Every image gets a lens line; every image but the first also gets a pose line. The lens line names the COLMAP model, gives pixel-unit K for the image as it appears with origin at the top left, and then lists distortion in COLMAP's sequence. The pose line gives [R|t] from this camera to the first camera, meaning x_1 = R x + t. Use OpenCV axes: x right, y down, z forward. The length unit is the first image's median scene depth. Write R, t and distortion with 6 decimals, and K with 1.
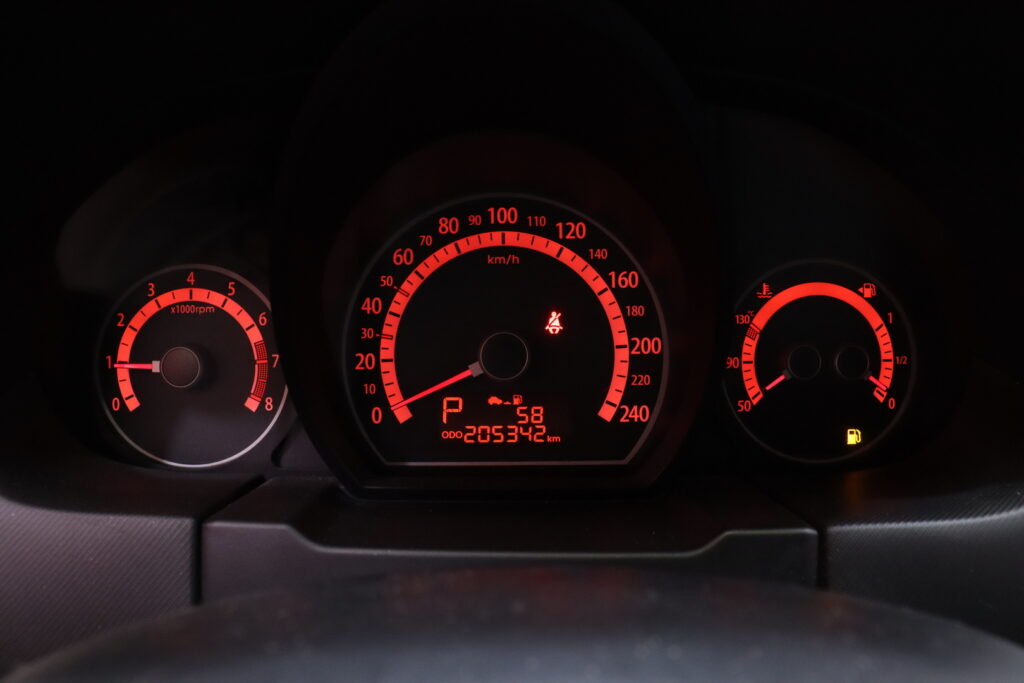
lens RADIAL K [[837.3, 0, 513.4], [0, 837.3, 333.0], [0, 0, 1]] dist [-0.174448, 0.140833]
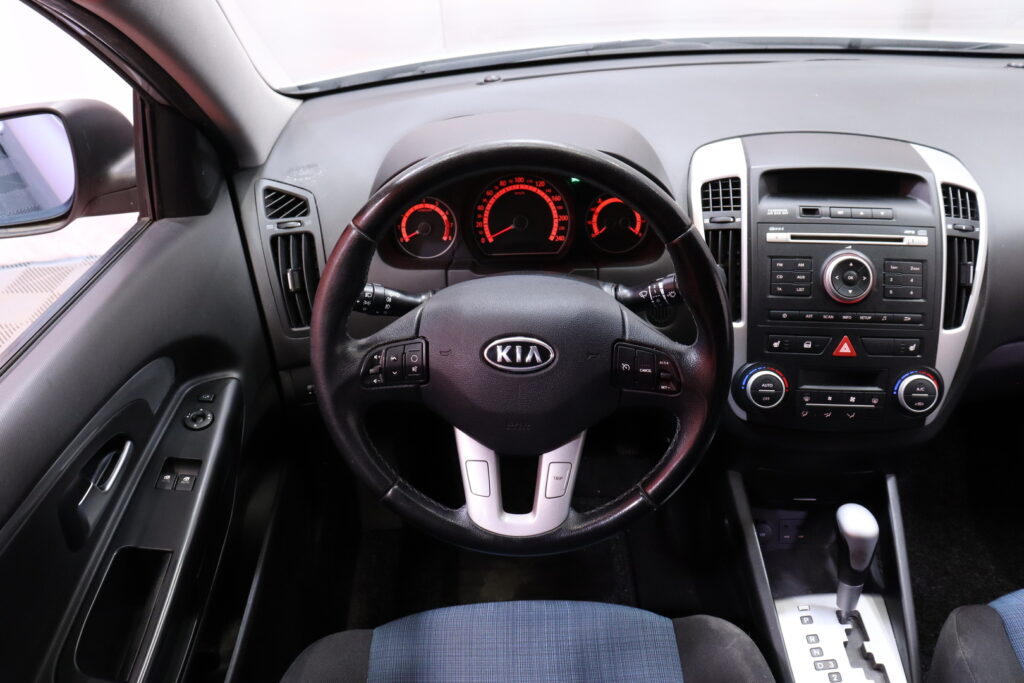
lens RADIAL K [[837.3, 0, 507.5], [0, 837.3, 336.2], [0, 0, 1]] dist [-0.174448, 0.140833]
pose [[0.999542, -0.019687, -0.022999, 0.004252], [0.024901, 0.966686, 0.254751, -0.382168], [0.017217, -0.255207, 0.966733, -2.343498]]
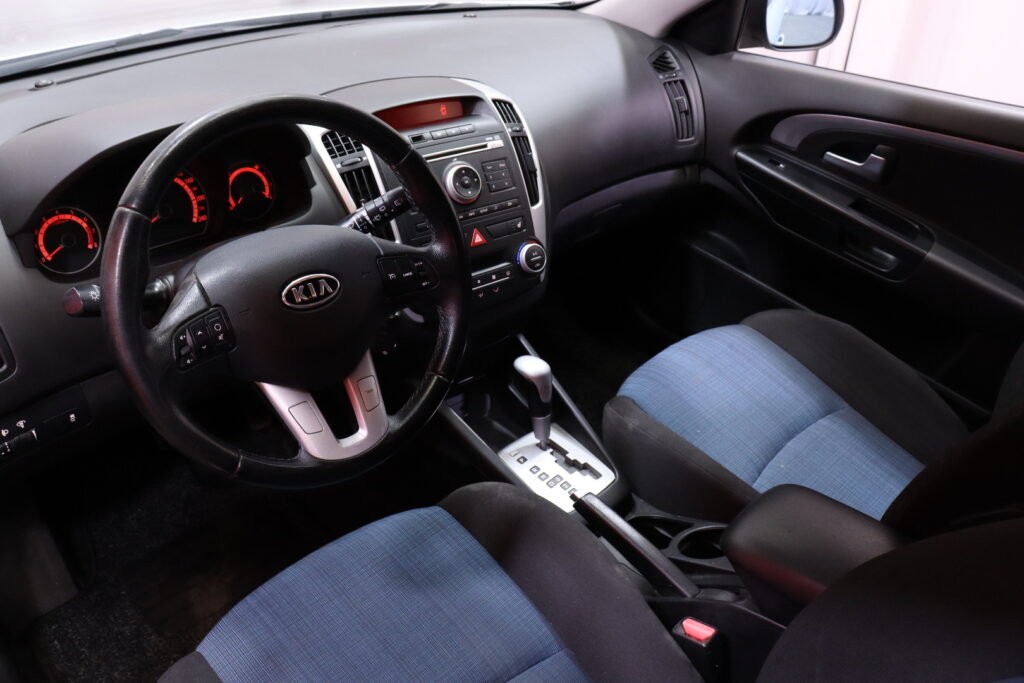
lens RADIAL K [[837.3, 0, 510.9], [0, 837.3, 335.2], [0, 0, 1]] dist [-0.174448, 0.140833]
pose [[0.713649, -0.329074, 0.618397, -1.175369], [0.160353, 0.936092, 0.313080, -0.298418], [-0.681903, -0.124268, 0.720809, -2.322900]]
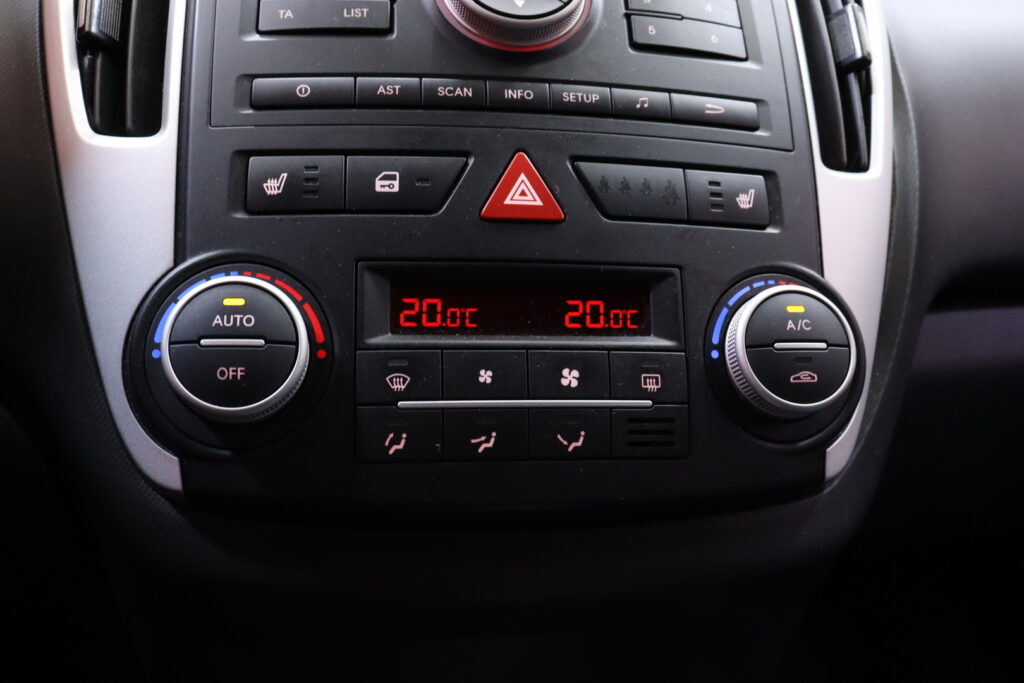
lens RADIAL K [[936.4, 0, 510.8], [0, 936.4, 341.9], [0, 0, 1]] dist [-0.141976, 0.000000]
pose [[0.962516, -0.004693, 0.271184, 0.881242], [0.029308, 0.995795, -0.086792, 0.664645], [-0.269637, 0.091487, 0.958606, -0.383580]]
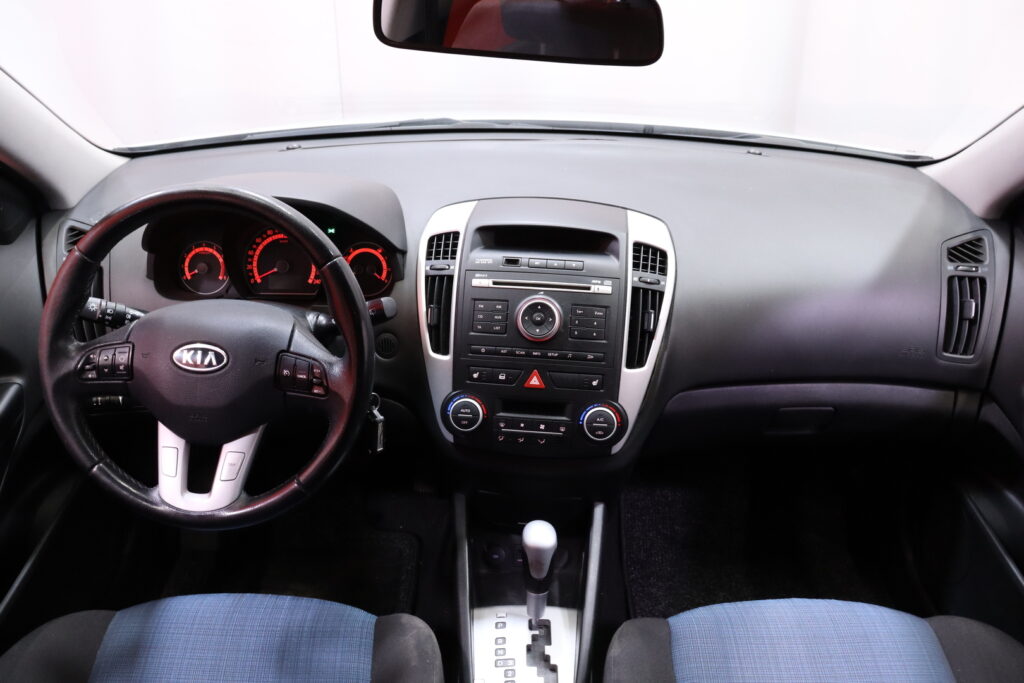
lens RADIAL K [[837.3, 0, 507.0], [0, 837.3, 341.2], [0, 0, 1]] dist [-0.174448, 0.140833]
pose [[0.999695, 0.023724, 0.006815, 1.006390], [-0.024508, 0.986877, 0.159600, -0.266750], [-0.002939, -0.159719, 0.987158, -2.850723]]
